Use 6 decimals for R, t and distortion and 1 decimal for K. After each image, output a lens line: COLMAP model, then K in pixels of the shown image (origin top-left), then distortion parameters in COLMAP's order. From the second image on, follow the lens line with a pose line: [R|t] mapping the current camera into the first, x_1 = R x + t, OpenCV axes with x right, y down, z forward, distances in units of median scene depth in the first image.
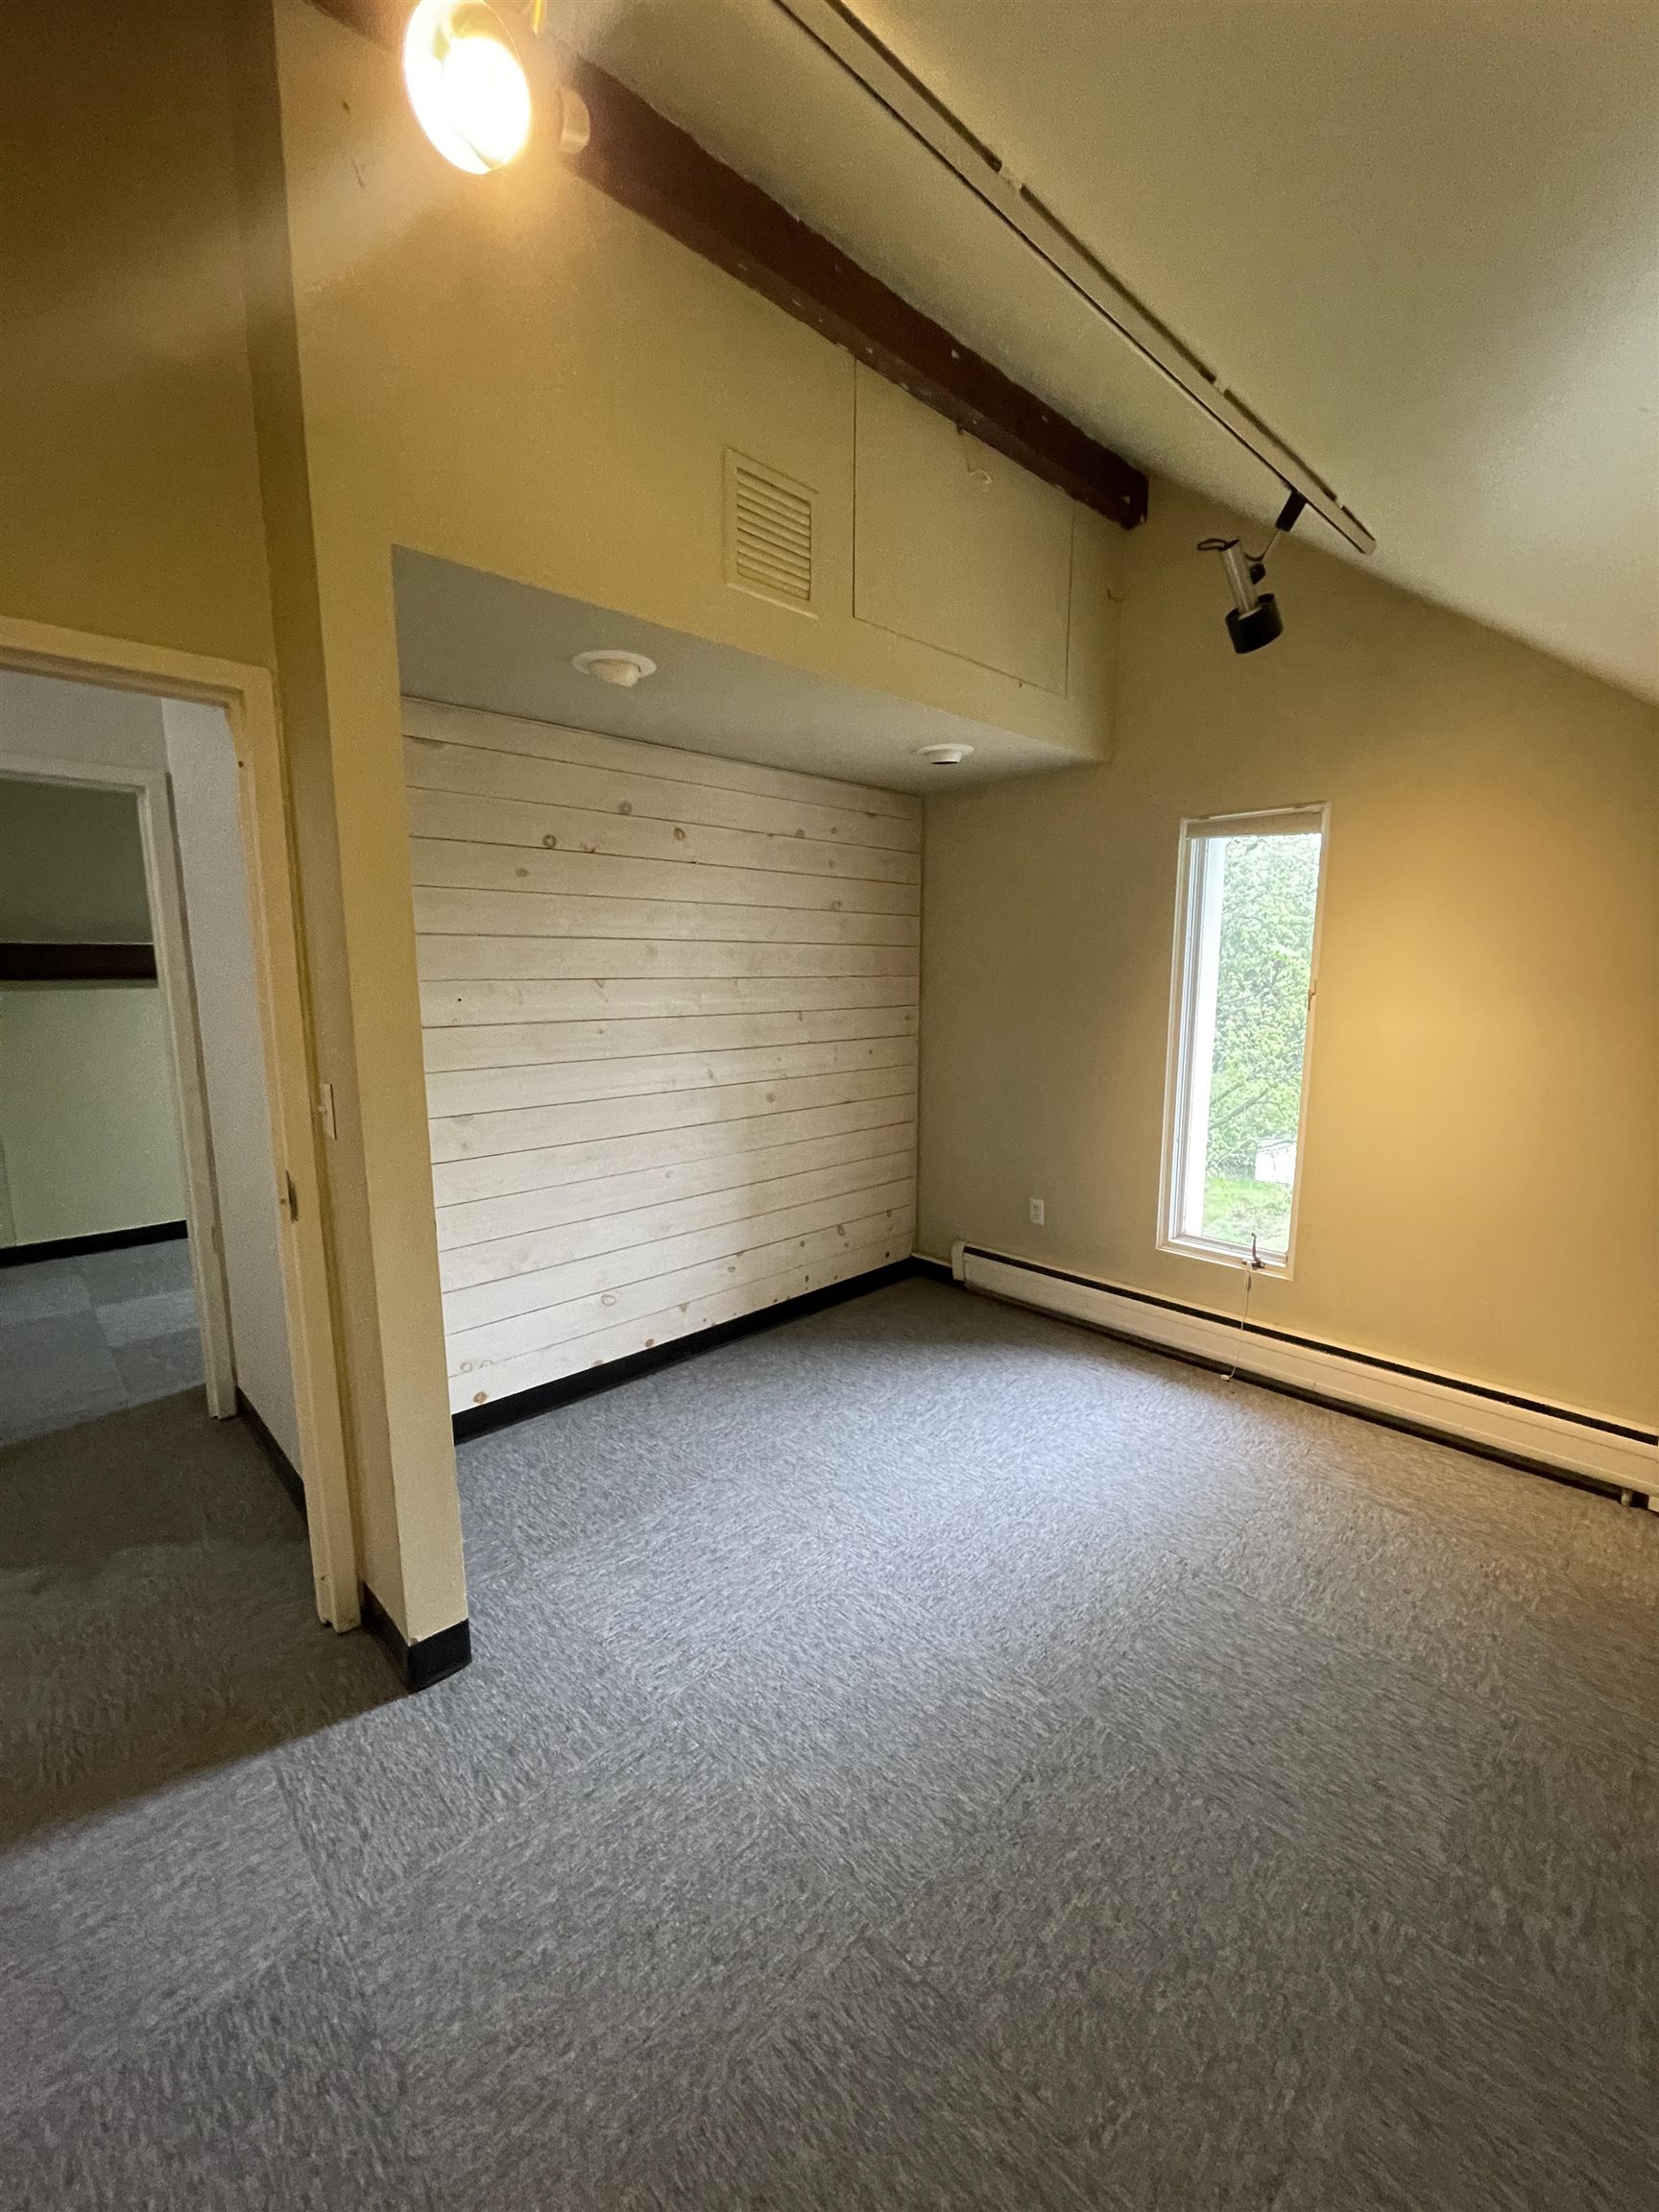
lens RADIAL K [[886.6, 0, 835.7], [0, 886.6, 1106.2], [0, 0, 1]] dist [-0.005988, -0.000318]
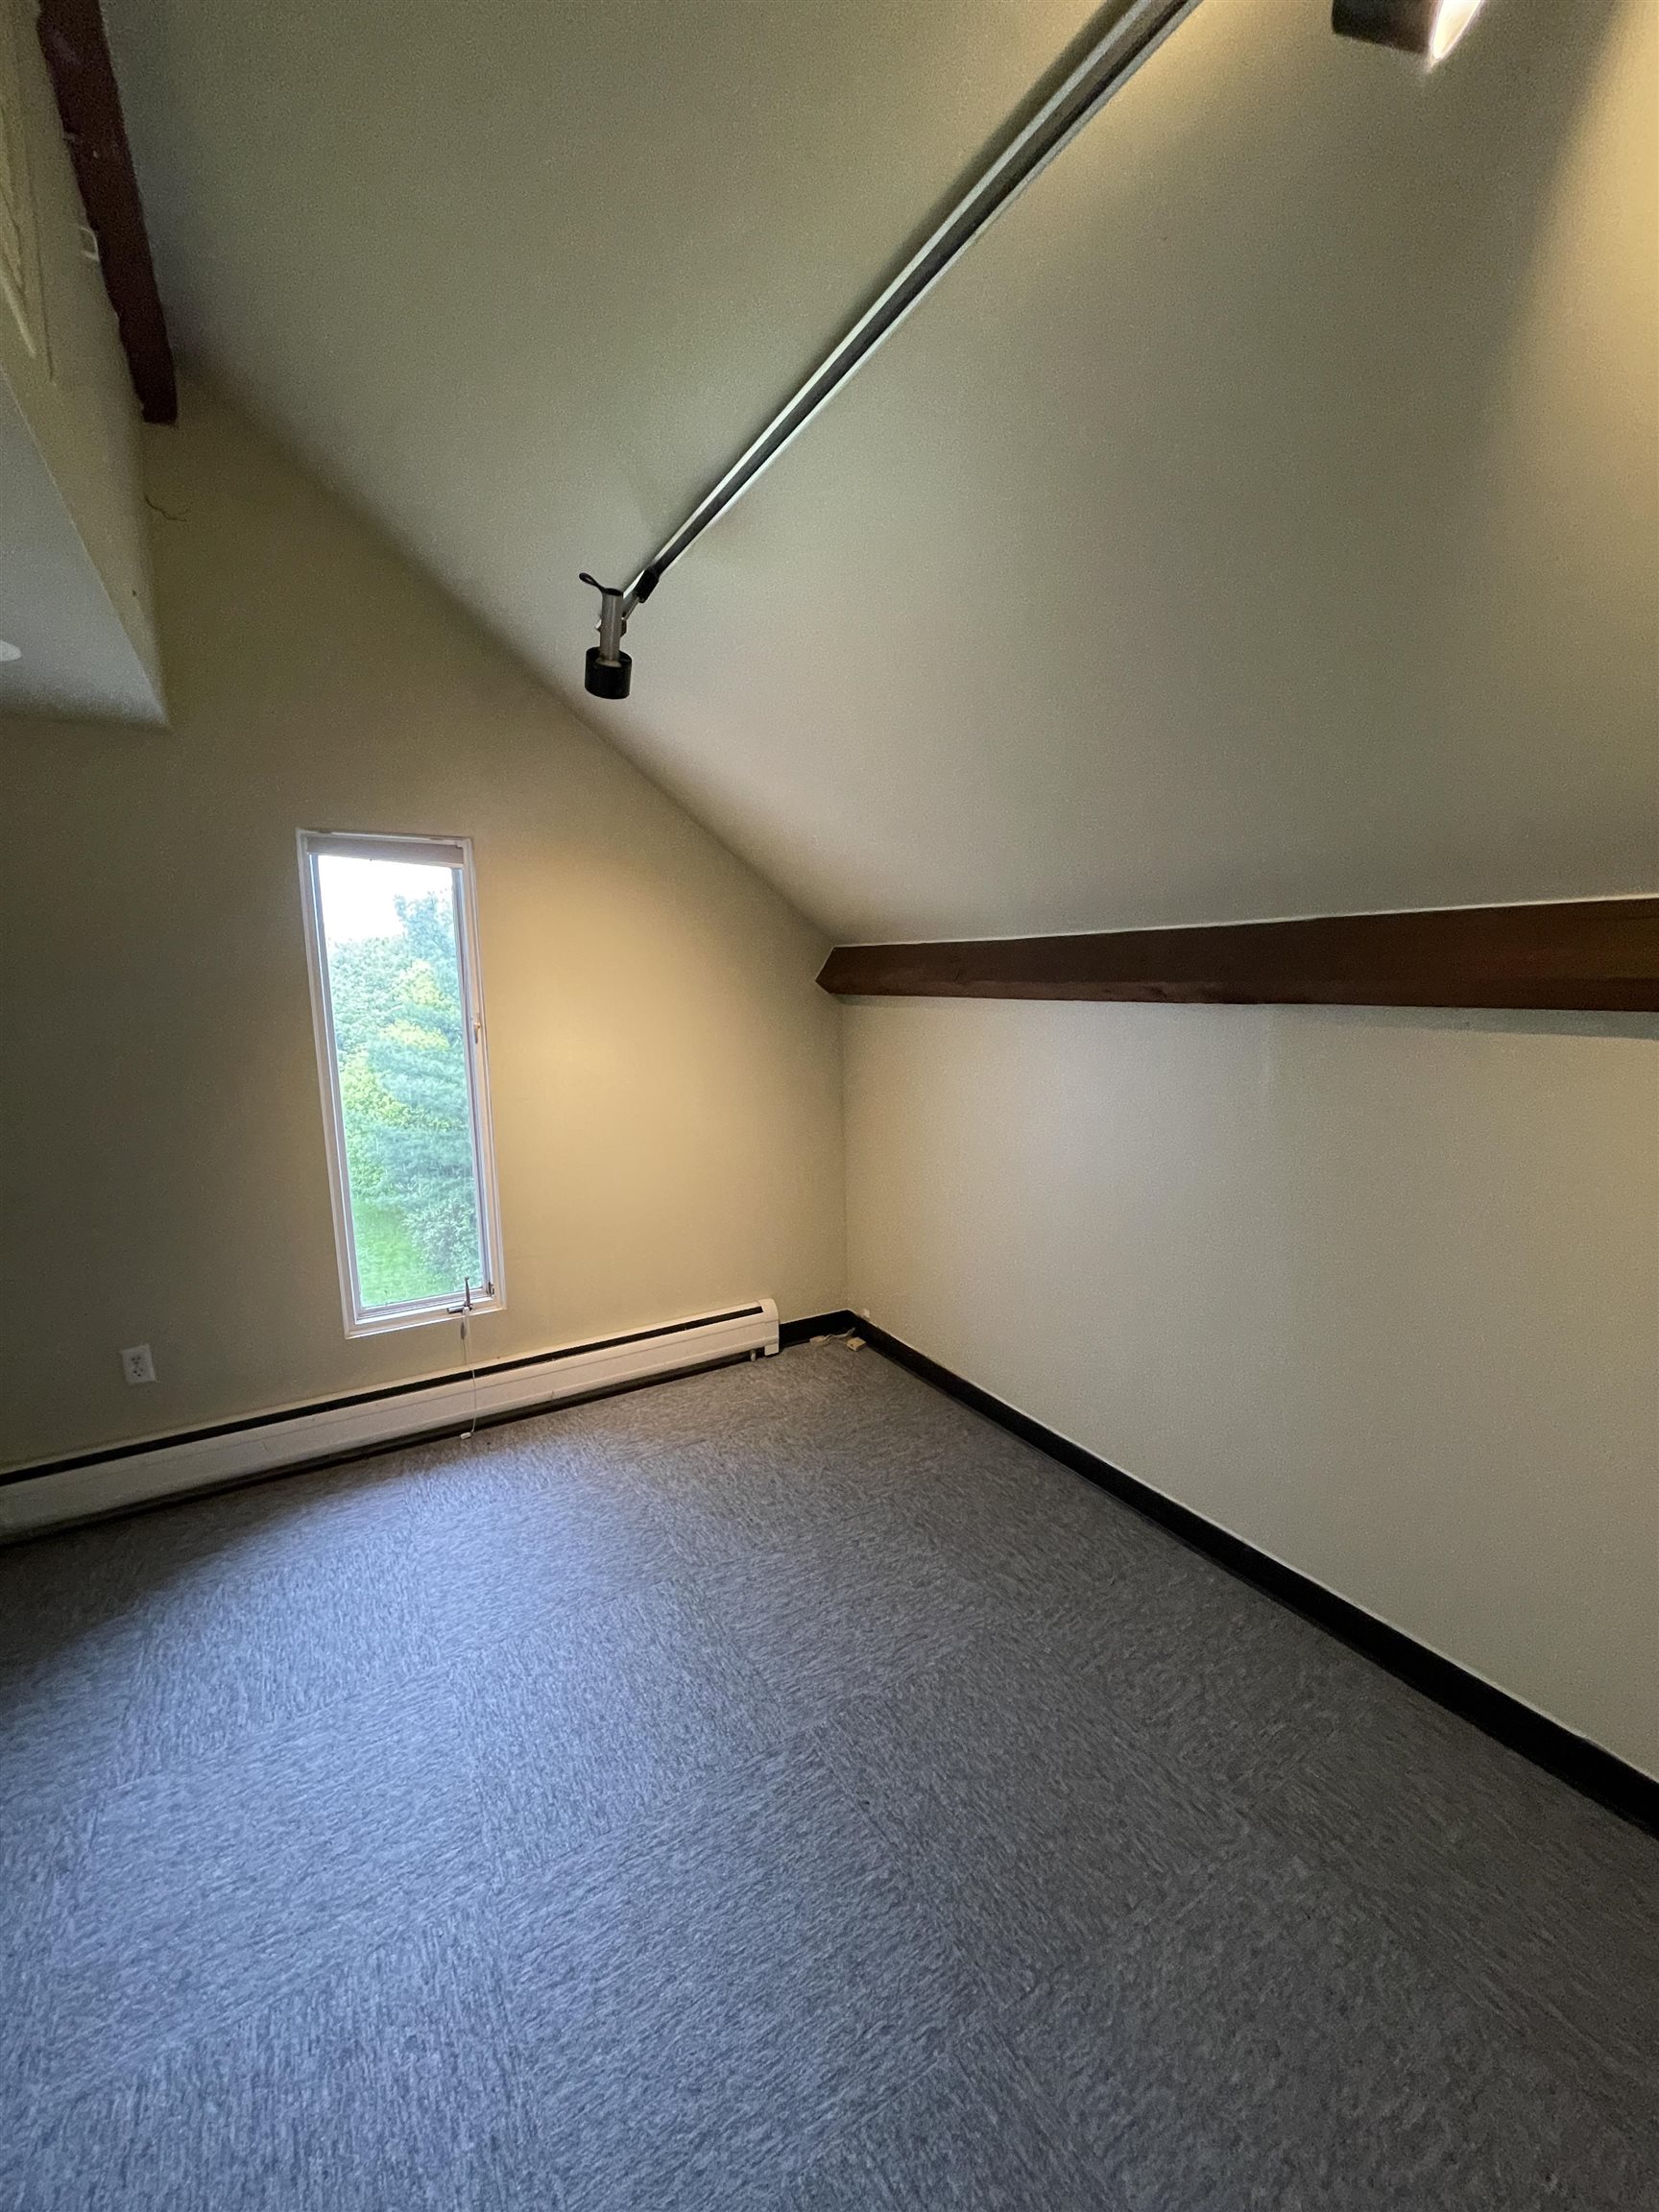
lens RADIAL K [[886.6, 0, 833.9], [0, 886.6, 1103.0], [0, 0, 1]] dist [-0.005988, -0.000318]
pose [[0.224180, -0.127042, 0.966232, -0.451196], [0.167111, 0.981793, 0.090316, -0.080823], [-0.960113, 0.141221, 0.241328, 0.467146]]
